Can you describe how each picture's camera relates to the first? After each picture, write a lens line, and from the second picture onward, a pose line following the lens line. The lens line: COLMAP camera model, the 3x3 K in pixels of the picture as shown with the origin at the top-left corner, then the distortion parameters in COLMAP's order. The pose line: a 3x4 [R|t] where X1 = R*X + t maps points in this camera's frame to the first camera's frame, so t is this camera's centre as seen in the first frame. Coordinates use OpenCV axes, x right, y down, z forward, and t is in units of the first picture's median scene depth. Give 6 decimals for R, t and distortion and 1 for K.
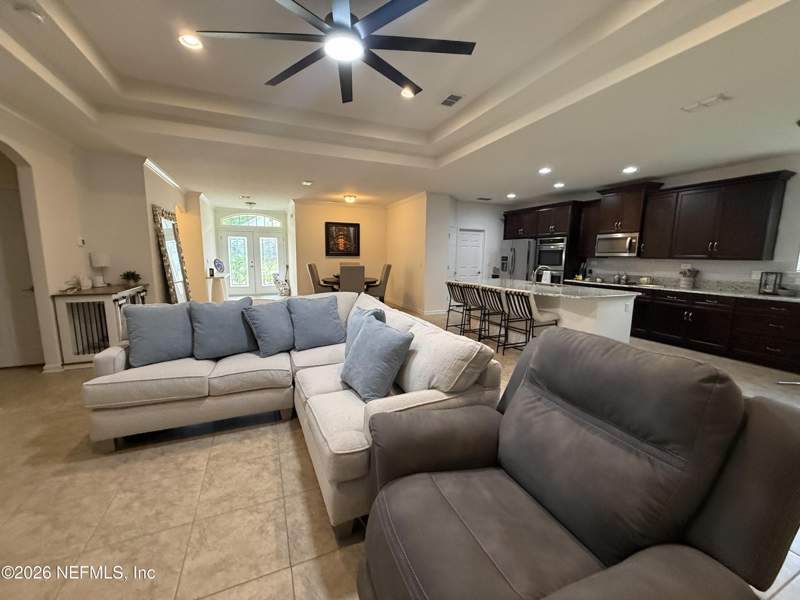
lens RADIAL K [[316.8, 0, 397.4], [0, 316.8, 300.9], [0, 0, 1]] dist [-0.001624, -0.000194]
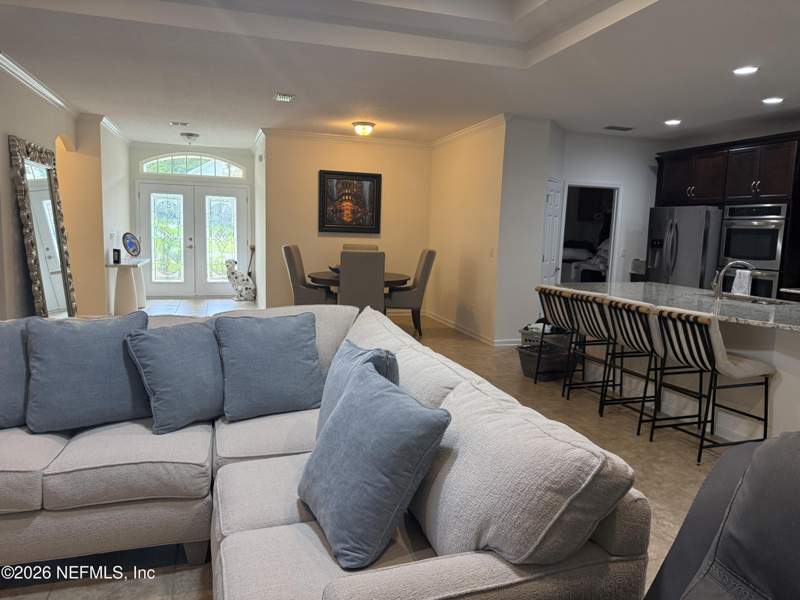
lens RADIAL K [[559.2, 0, 400.0], [0, 559.2, 300.0], [0, 0, 1]] dist [0.084960, -0.135655]
pose [[0.995064, 0.031434, -0.094127, 0.020050], [-0.033387, 0.999257, -0.019248, -0.016039], [0.093452, 0.022296, 0.995374, 0.074606]]
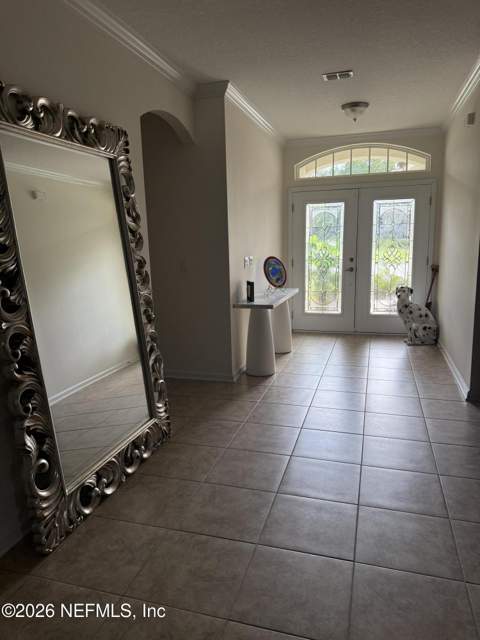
lens RADIAL K [[447.4, 0, 240.0], [0, 447.4, 320.0], [0, 0, 1]] dist [0.084960, -0.135655]
pose [[0.763021, 0.082336, -0.641109, -0.363255], [-0.059801, 0.996592, 0.056816, -0.139460], [0.643602, -0.005013, 0.765344, 0.897103]]
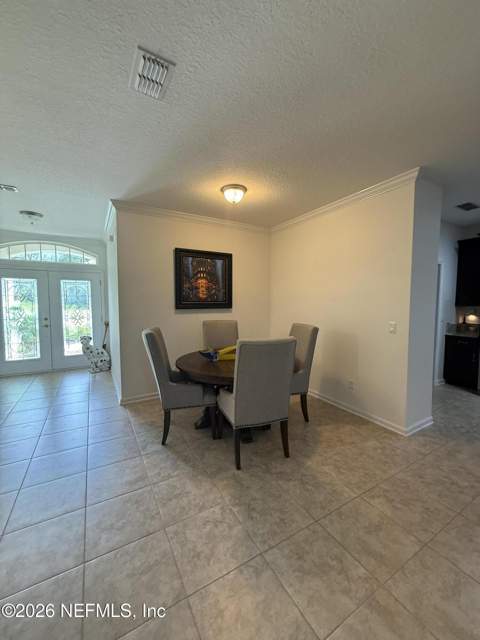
lens RADIAL K [[253.5, 0, 239.6], [0, 253.5, 317.3], [0, 0, 1]] dist [-0.001624, -0.000194]
pose [[0.993089, -0.018947, 0.115823, -0.296211], [0.028612, 0.996192, -0.082360, -0.157686], [-0.113821, 0.085105, 0.989849, 0.983891]]
